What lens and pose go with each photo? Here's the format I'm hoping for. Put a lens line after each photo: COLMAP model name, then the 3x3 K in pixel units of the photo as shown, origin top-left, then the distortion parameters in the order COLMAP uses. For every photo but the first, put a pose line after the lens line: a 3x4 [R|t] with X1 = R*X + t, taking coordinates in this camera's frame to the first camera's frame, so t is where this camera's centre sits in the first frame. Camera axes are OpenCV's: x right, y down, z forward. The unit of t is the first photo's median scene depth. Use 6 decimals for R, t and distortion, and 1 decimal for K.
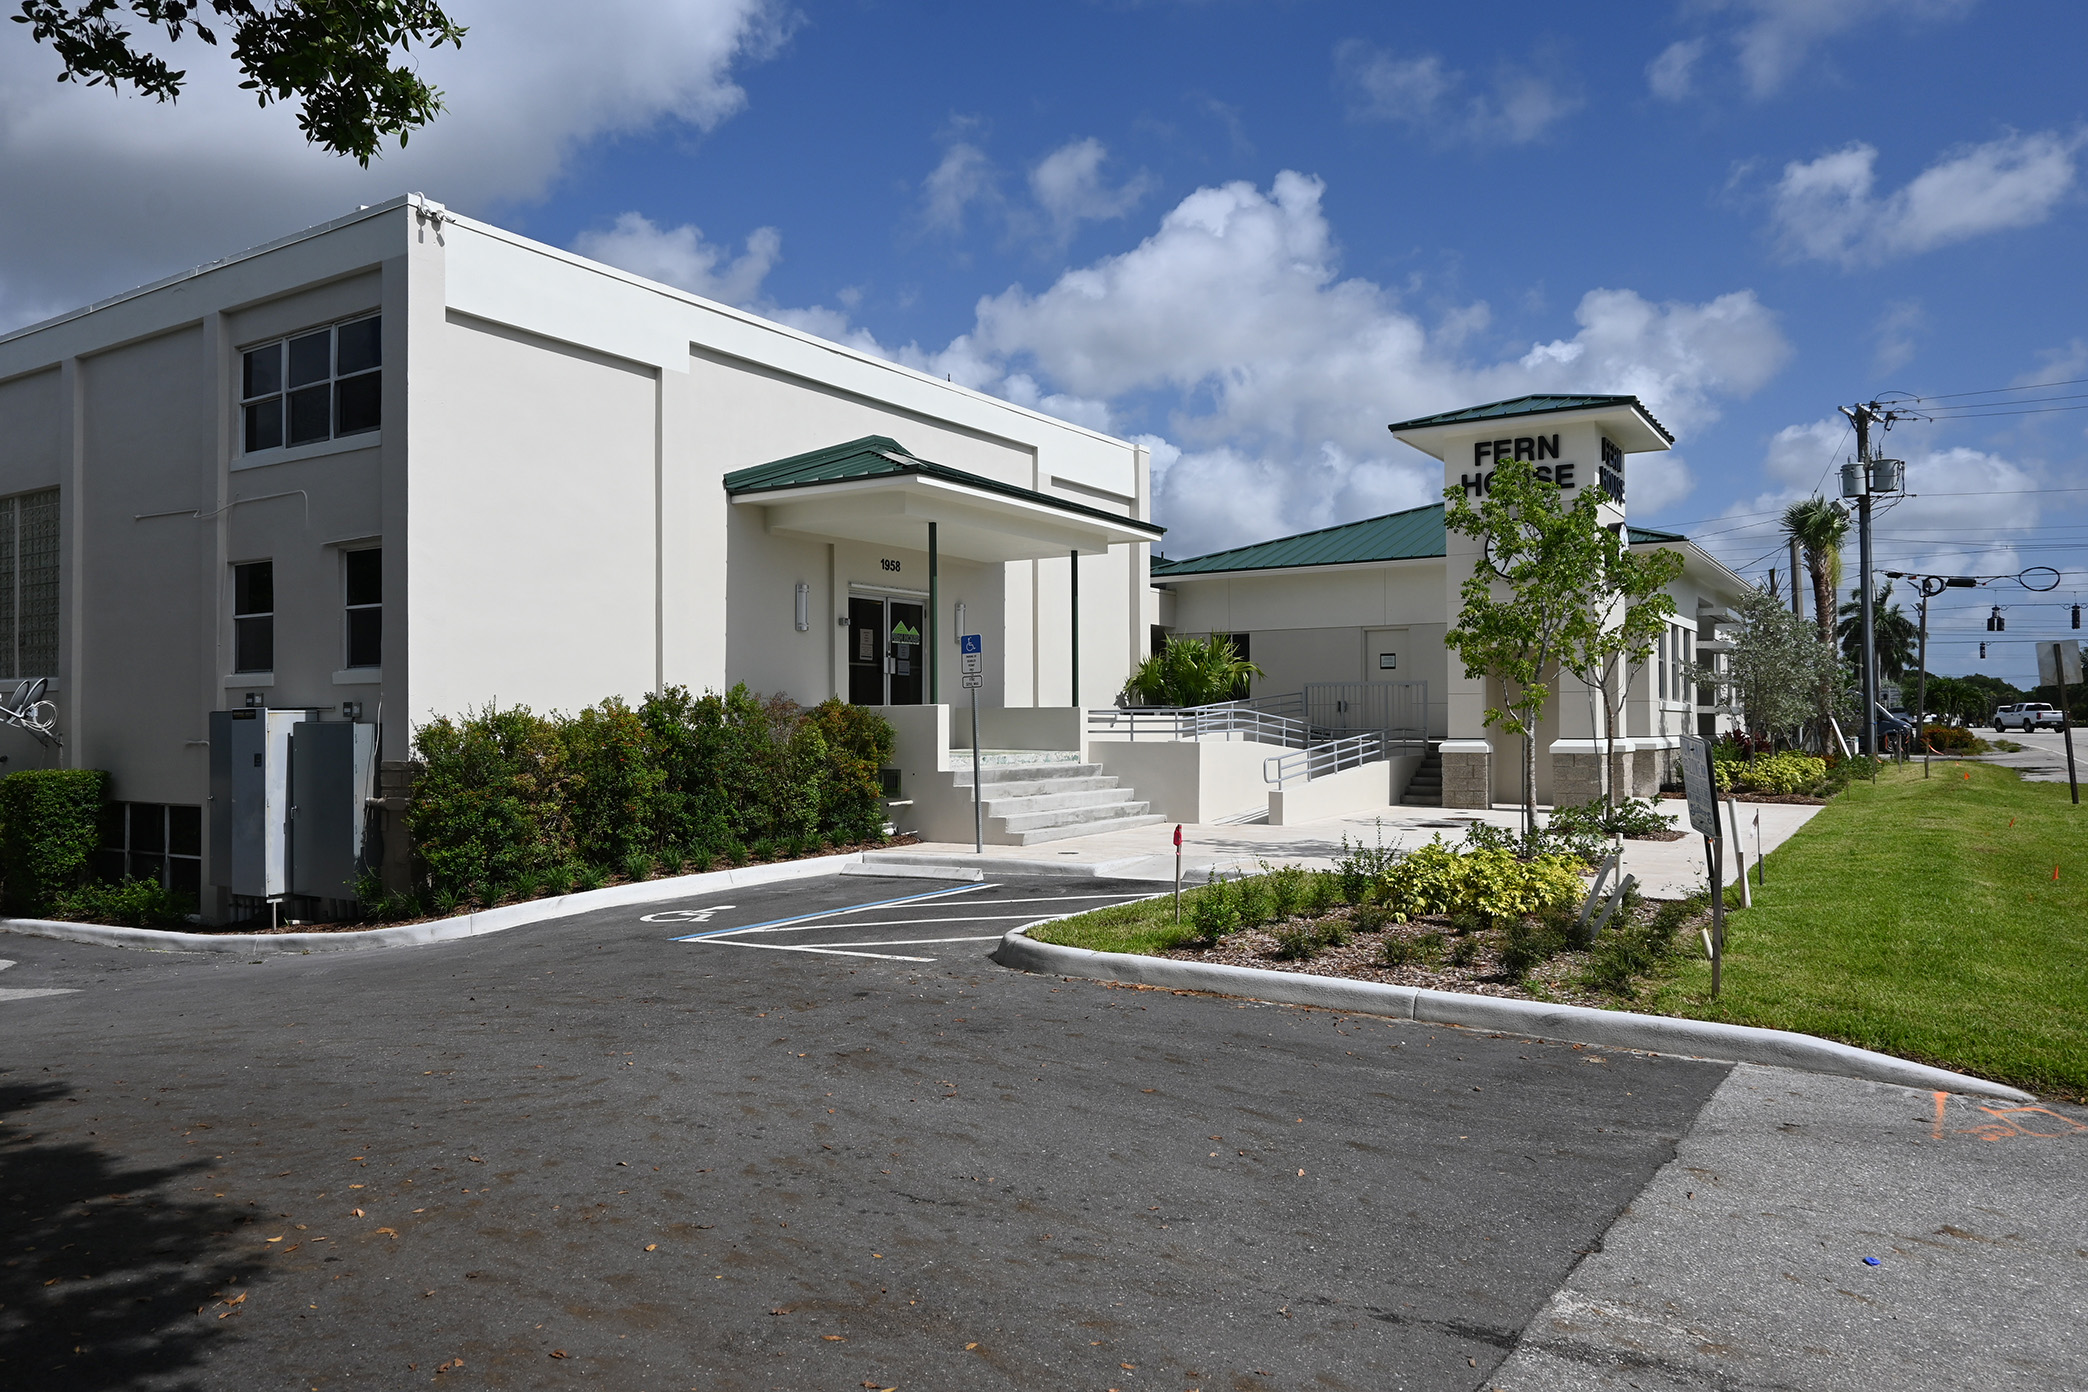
lens RADIAL K [[1409.6, 0, 1046.7], [0, 1409.6, 703.6], [0, 0, 1]] dist [-0.013280, 0.005985]
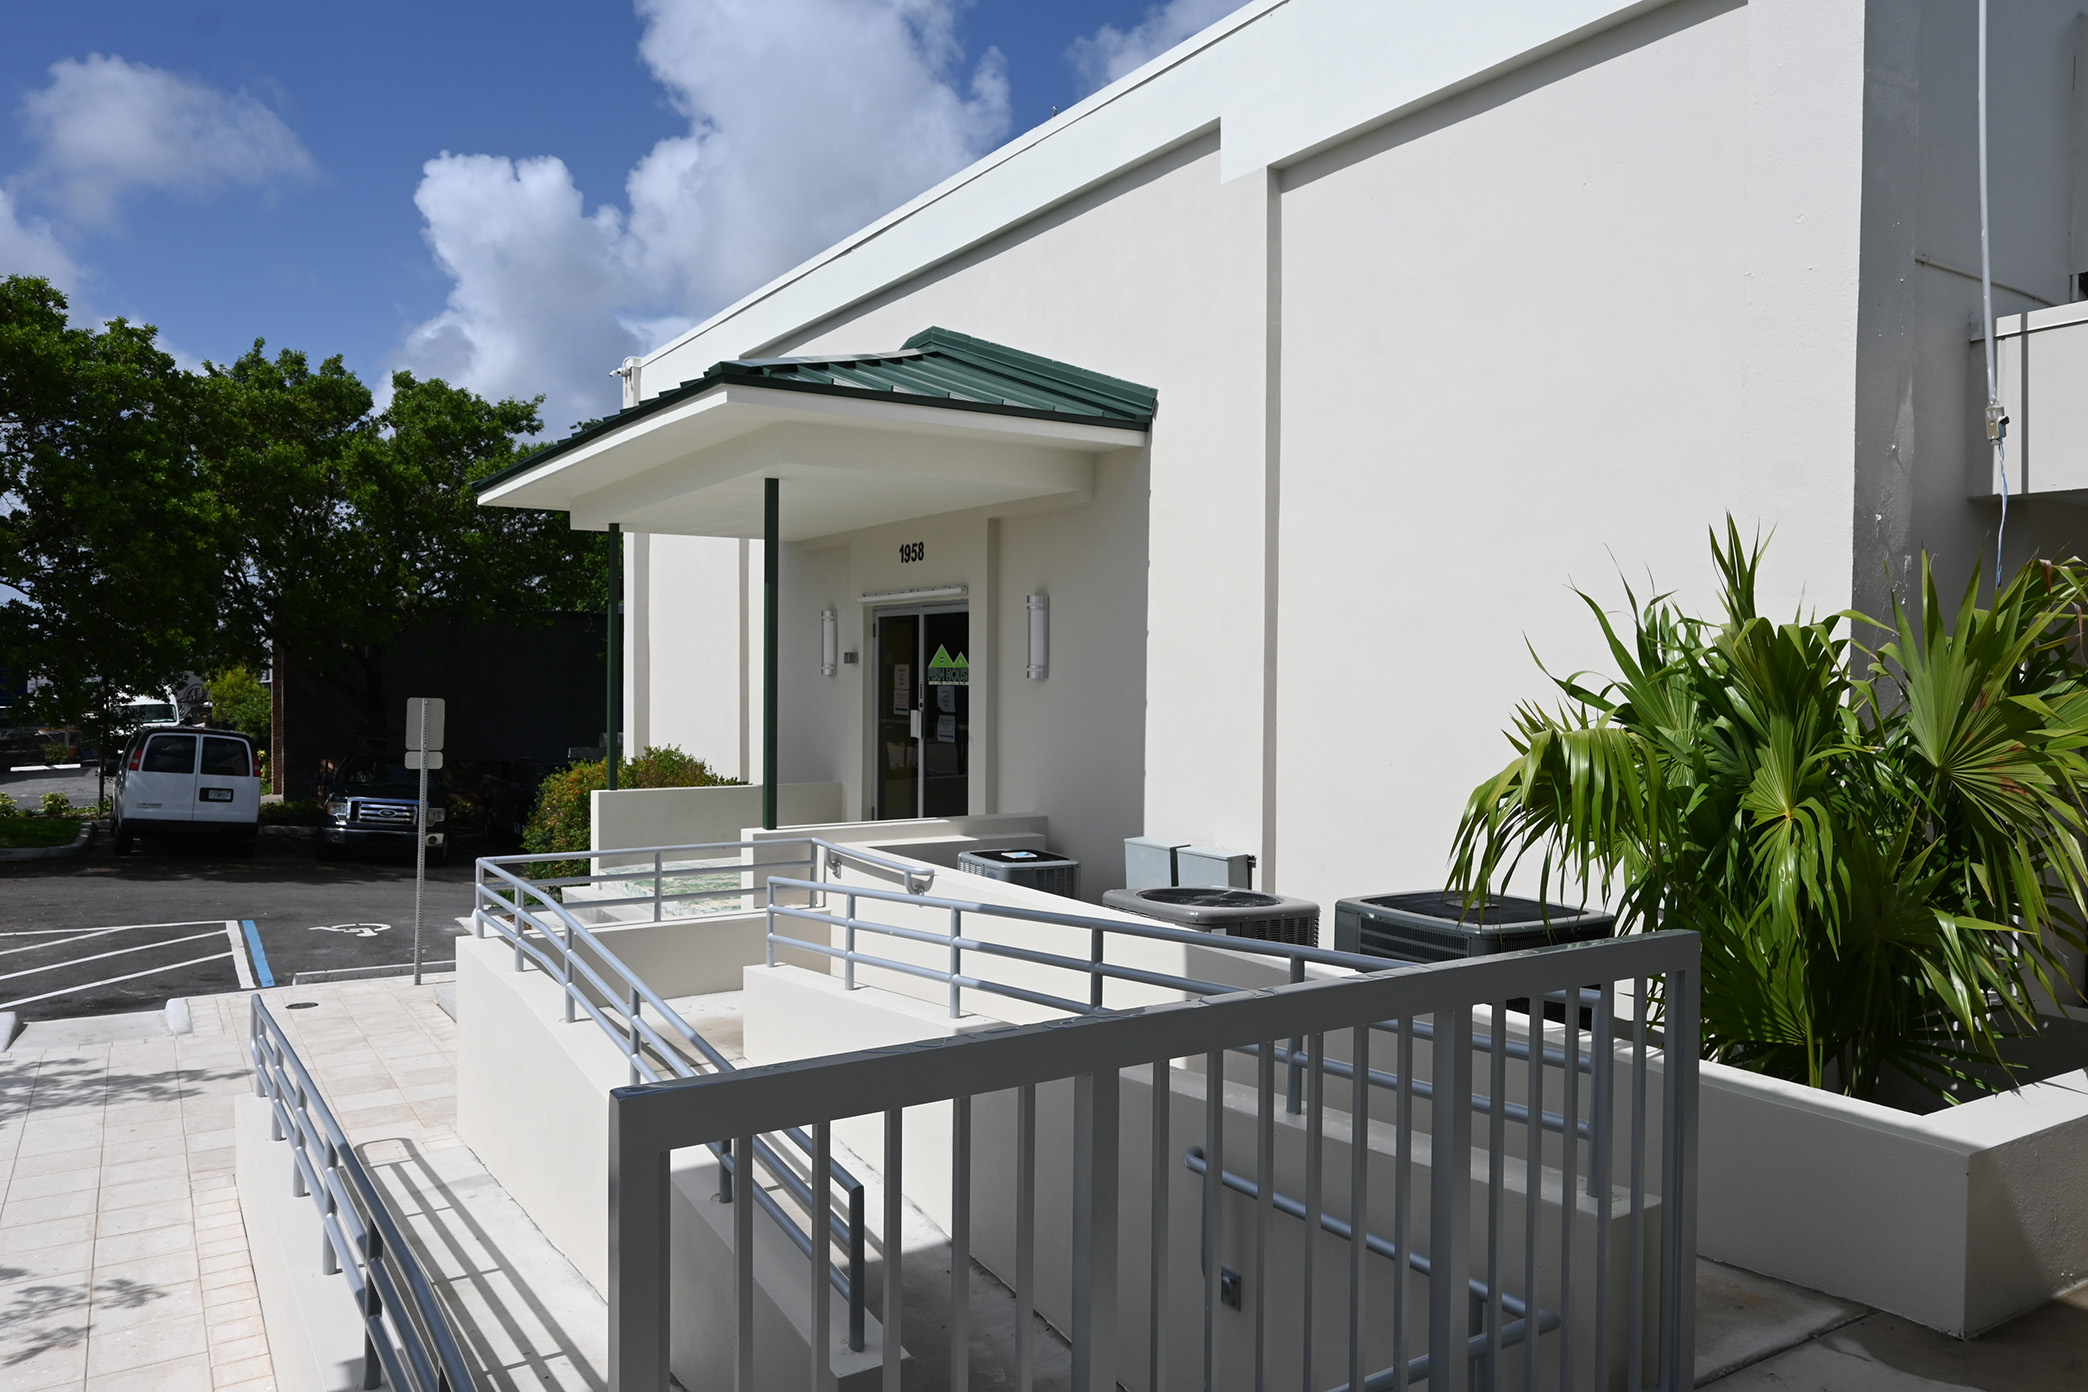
lens RADIAL K [[1409.6, 0, 1040.5], [0, 1409.6, 683.3], [0, 0, 1]] dist [-0.013280, 0.005985]
pose [[-0.417220, 0.020347, -0.908578, 0.374535], [0.001874, 0.999766, 0.021528, -0.053362], [0.908804, 0.007280, -0.417161, 1.217443]]
